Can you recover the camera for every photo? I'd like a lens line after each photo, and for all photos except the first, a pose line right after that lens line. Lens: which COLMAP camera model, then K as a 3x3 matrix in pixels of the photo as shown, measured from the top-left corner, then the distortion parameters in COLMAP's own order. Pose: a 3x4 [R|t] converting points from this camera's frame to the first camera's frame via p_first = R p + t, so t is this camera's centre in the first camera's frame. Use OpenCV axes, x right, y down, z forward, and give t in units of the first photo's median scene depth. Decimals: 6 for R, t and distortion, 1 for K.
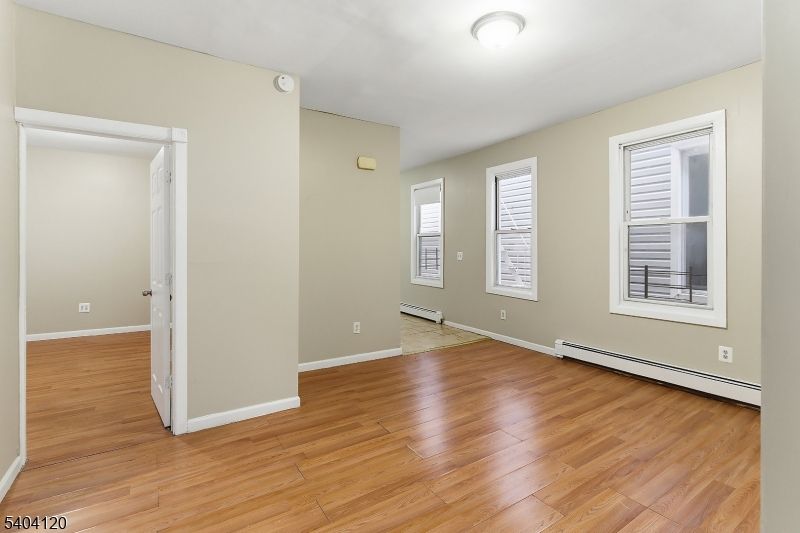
lens RADIAL K [[373.2, 0, 399.4], [0, 373.2, 248.4], [0, 0, 1]] dist [0.000162, 0.000041]
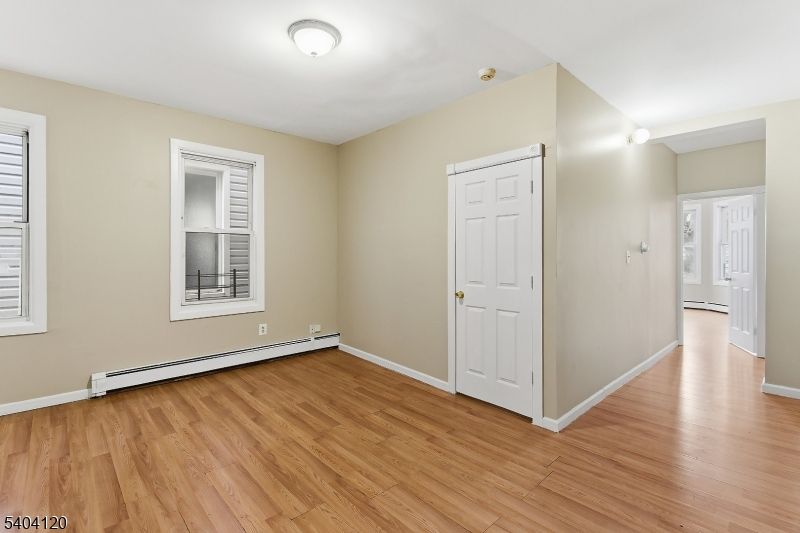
lens RADIAL K [[370.8, 0, 399.2], [0, 370.8, 256.2], [0, 0, 1]] dist [0.000315, -0.000028]
pose [[-0.170320, -0.003535, 0.985382, -0.561806], [-0.002705, 0.999991, 0.003120, 0.000855], [-0.985385, -0.002134, -0.170328, 0.691846]]
